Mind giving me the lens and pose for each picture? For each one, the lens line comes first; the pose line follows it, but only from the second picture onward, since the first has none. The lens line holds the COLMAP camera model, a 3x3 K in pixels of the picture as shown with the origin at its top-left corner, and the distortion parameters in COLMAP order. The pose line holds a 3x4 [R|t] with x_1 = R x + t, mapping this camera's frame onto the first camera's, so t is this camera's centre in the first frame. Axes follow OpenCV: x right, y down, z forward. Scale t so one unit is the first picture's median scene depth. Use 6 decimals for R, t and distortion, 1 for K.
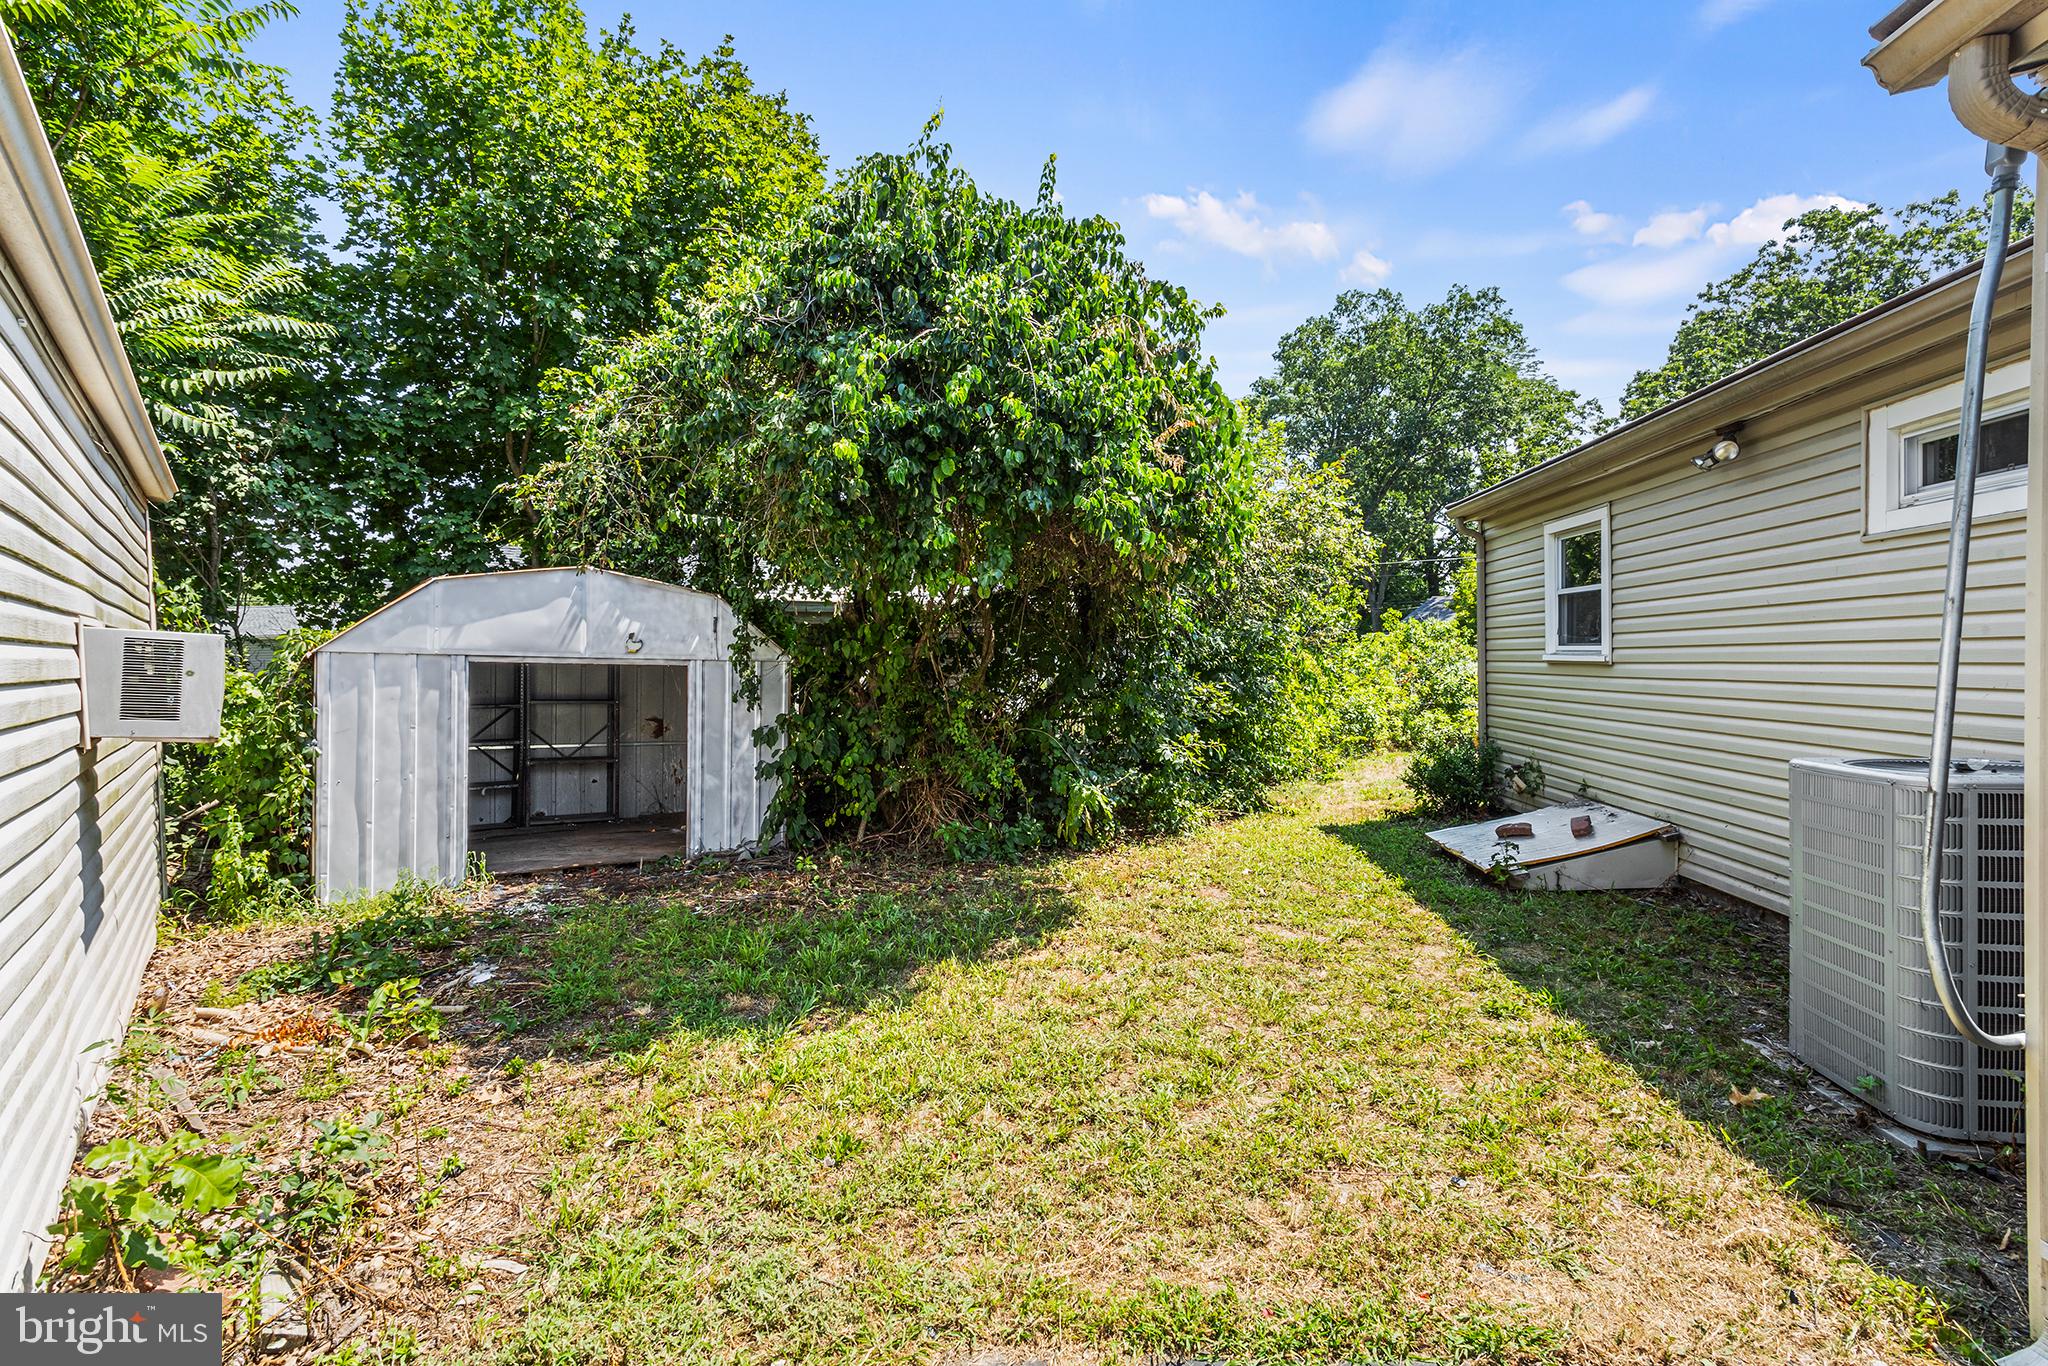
lens RADIAL K [[977.5, 0, 1020.5], [0, 977.5, 645.1], [0, 0, 1]] dist [-0.001113, 0.006100]
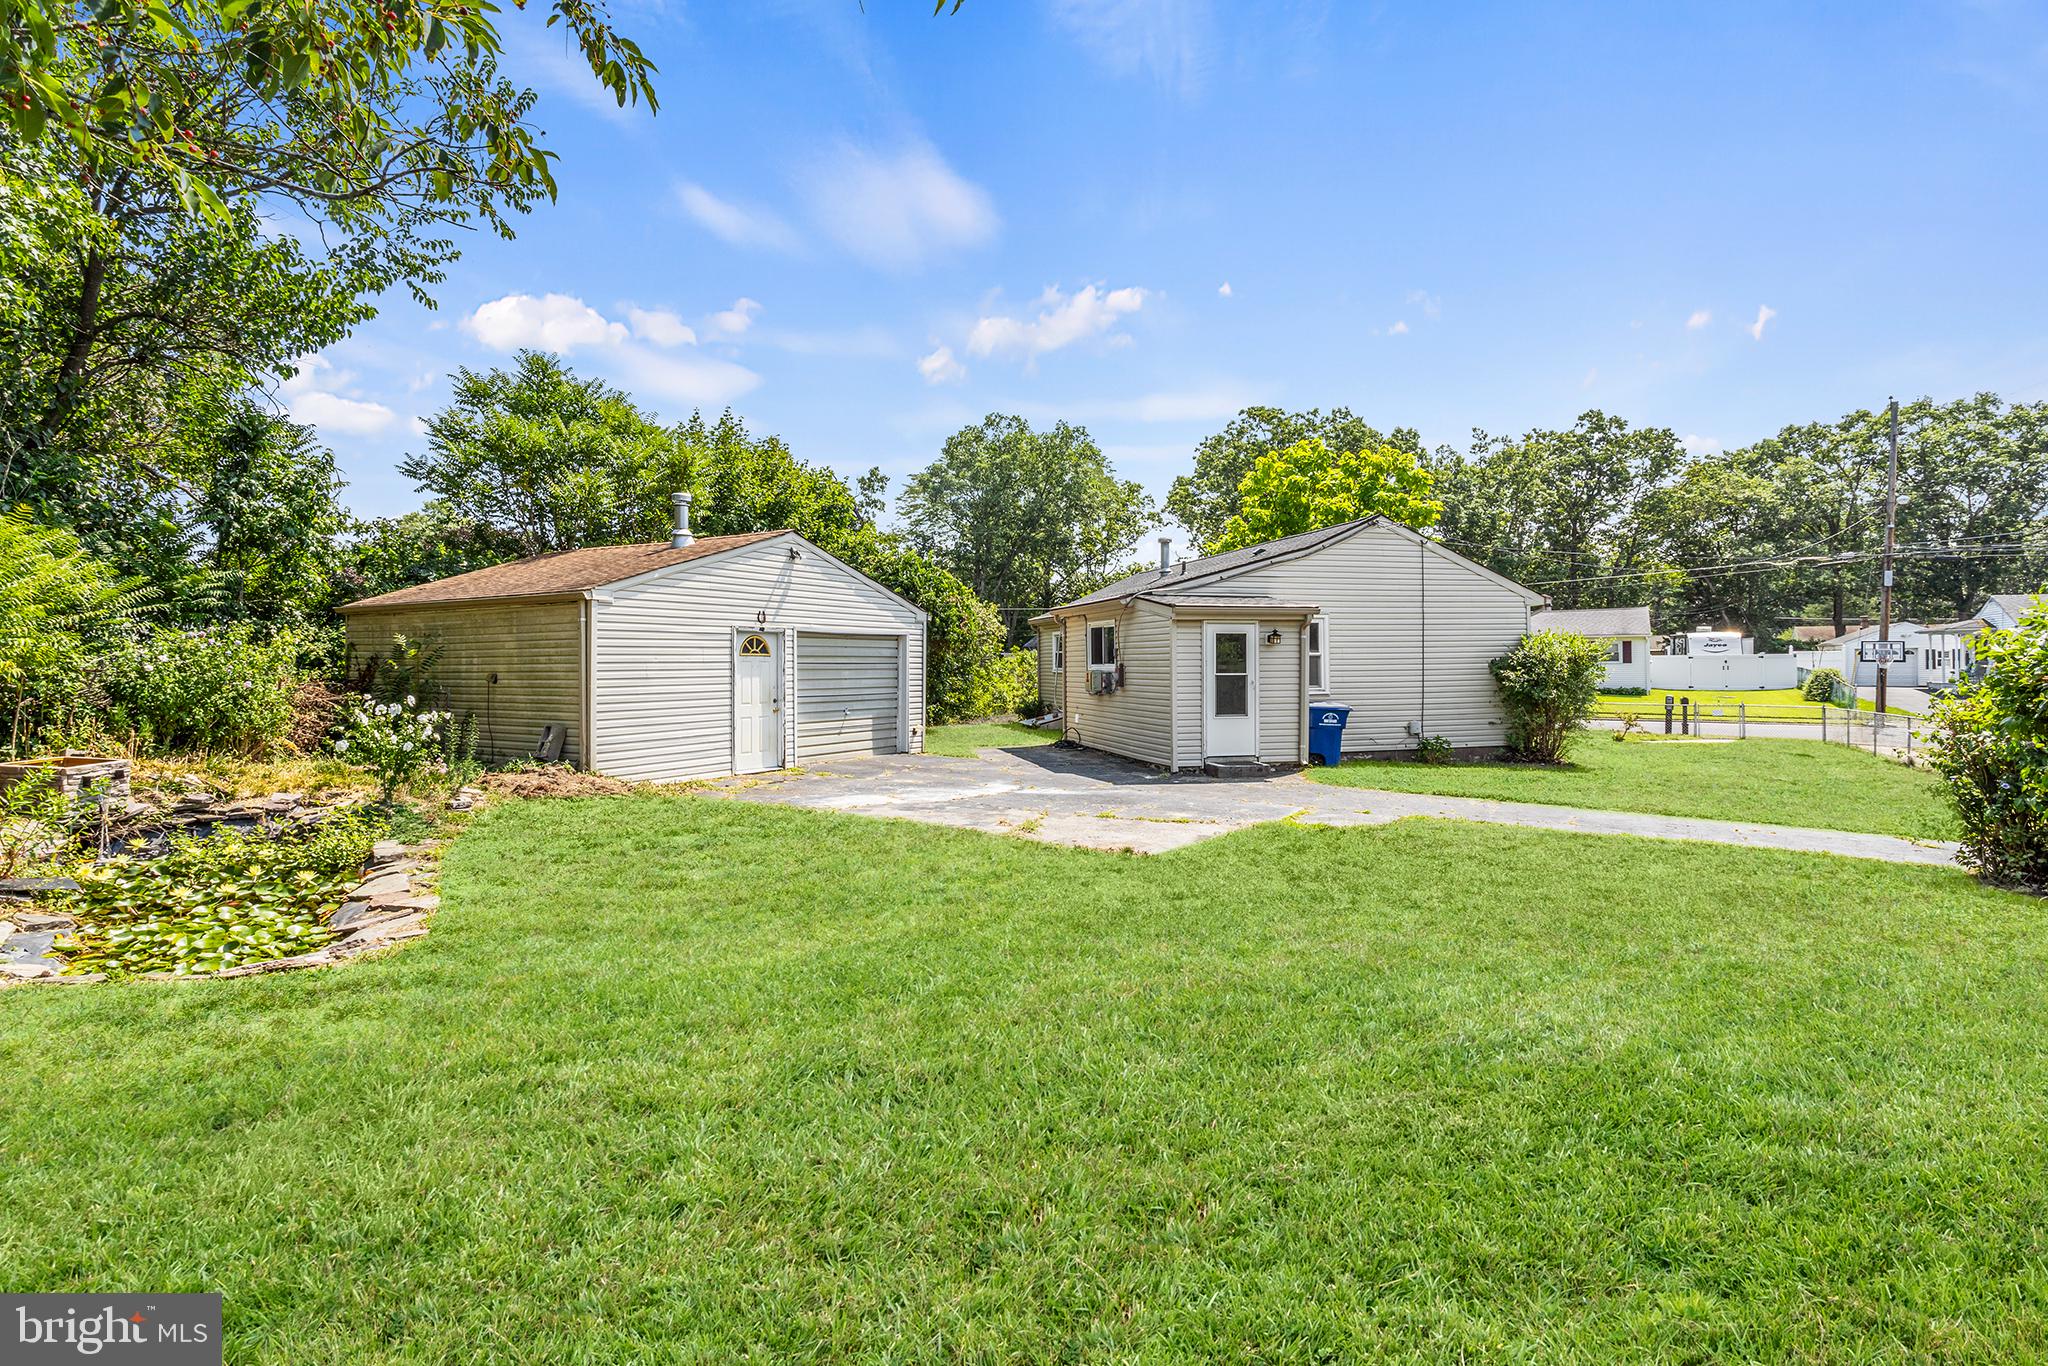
lens RADIAL K [[977.5, 0, 1020.5], [0, 977.5, 645.1], [0, 0, 1]] dist [-0.001113, 0.006100]
pose [[0.938039, 0.004885, 0.346495, -0.127527], [-0.001290, 0.999943, -0.010605, -0.006867], [-0.346527, 0.009500, 0.937992, -0.371381]]
